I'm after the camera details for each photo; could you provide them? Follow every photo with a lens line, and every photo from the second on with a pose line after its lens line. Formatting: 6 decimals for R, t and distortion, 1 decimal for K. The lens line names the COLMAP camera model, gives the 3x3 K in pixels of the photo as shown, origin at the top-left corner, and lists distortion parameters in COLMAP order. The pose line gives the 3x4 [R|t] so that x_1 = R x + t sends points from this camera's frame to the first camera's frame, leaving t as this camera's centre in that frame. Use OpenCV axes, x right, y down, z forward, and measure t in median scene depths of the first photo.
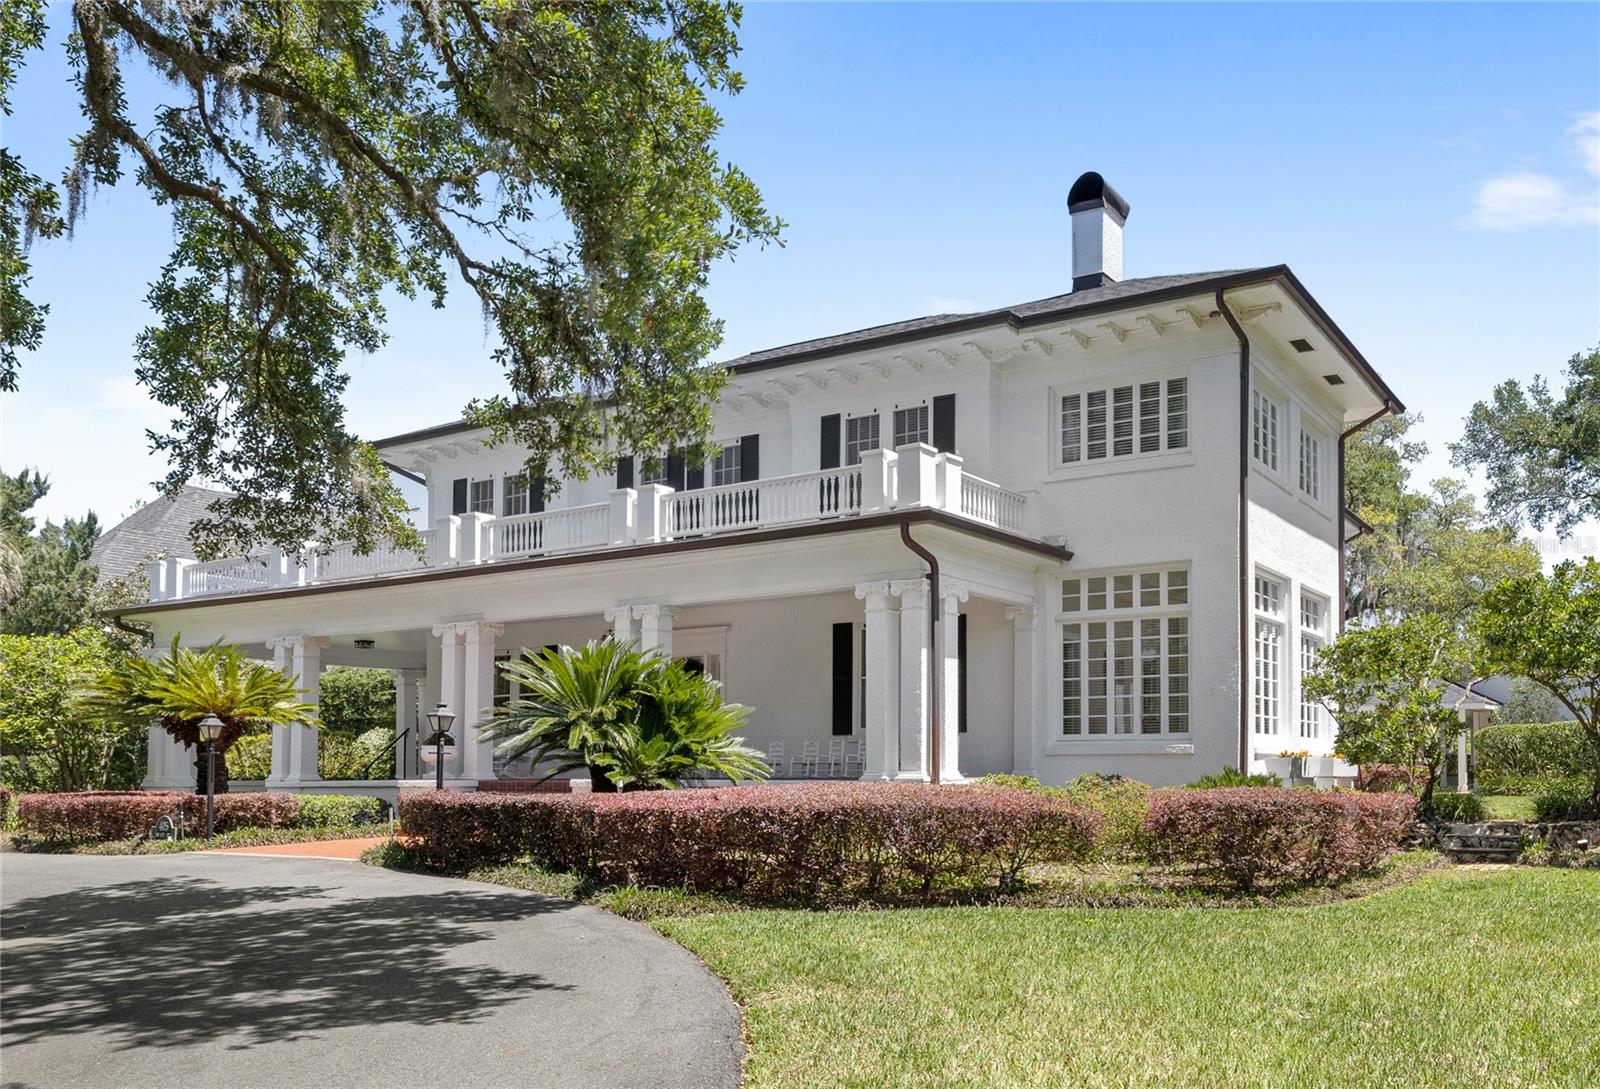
lens RADIAL K [[1455.2, 0, 800.0], [0, 1455.2, 544.5], [0, 0, 1]] dist [-0.058474, -0.001752]
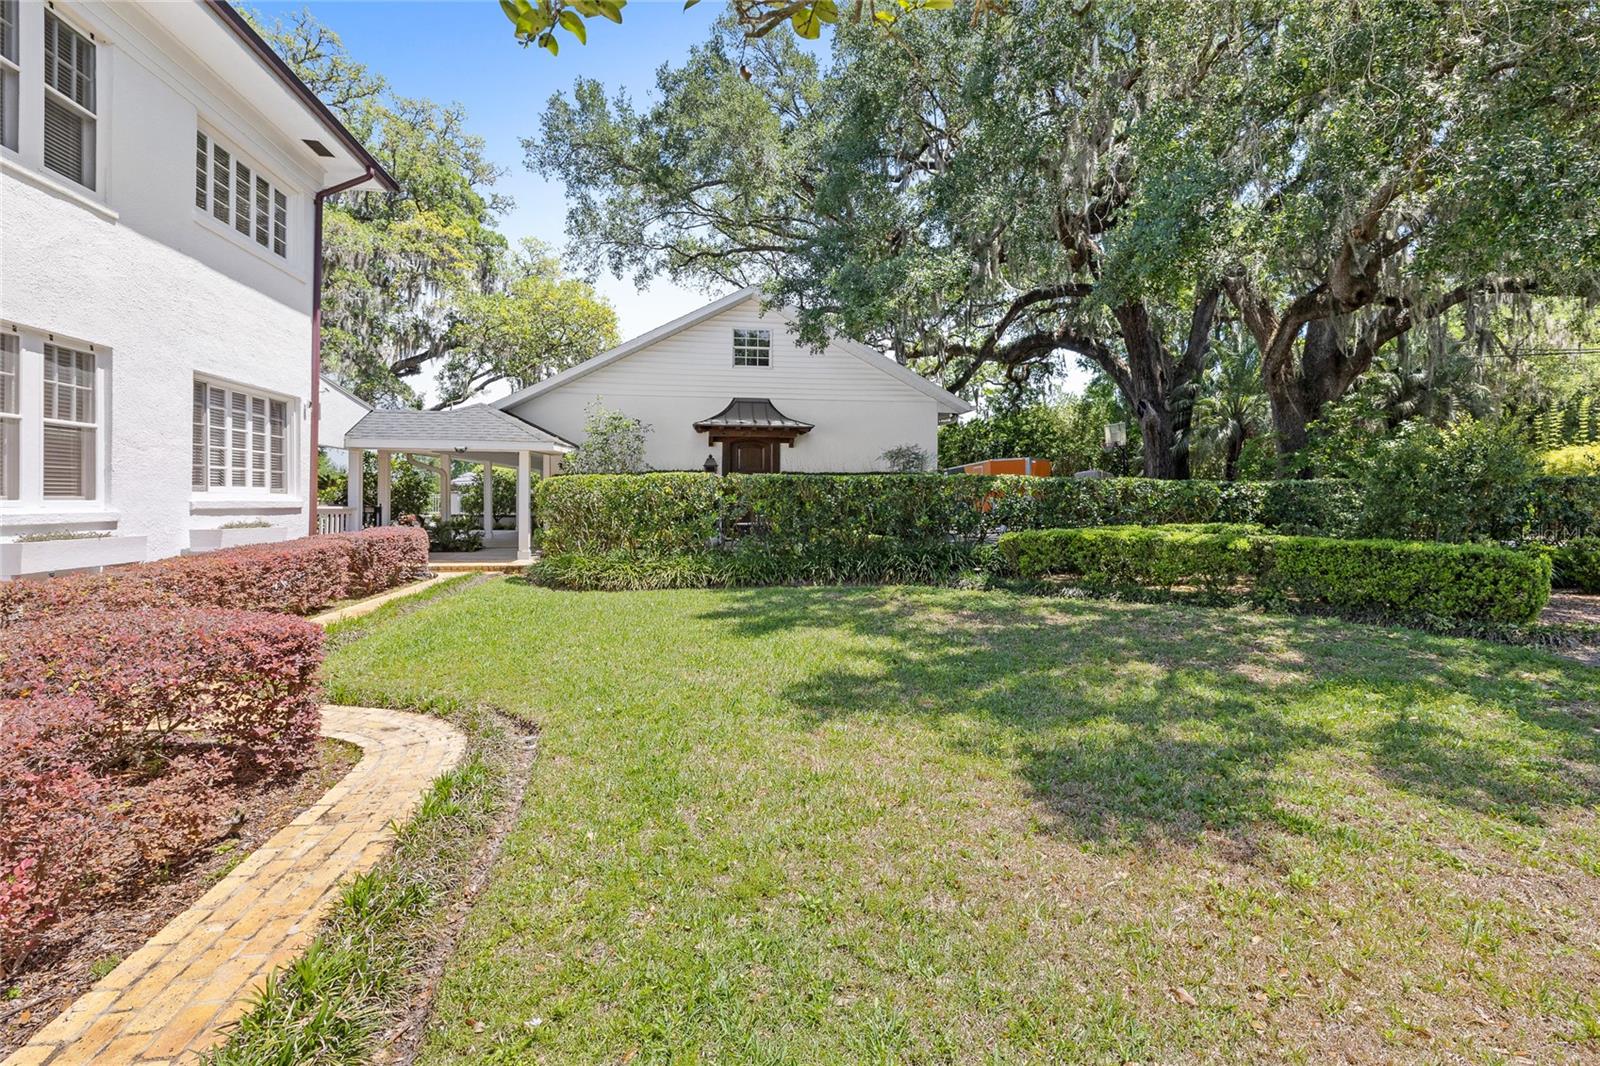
lens RADIAL K [[739.9, 0, 800.0], [0, 739.9, 533.0], [0, 0, 1]] dist [-0.004869, -0.000212]
pose [[0.744761, -0.070409, 0.663606, 0.270726], [-0.066161, 0.981729, 0.178414, 0.066713], [-0.664043, -0.176780, 0.726495, 0.539609]]
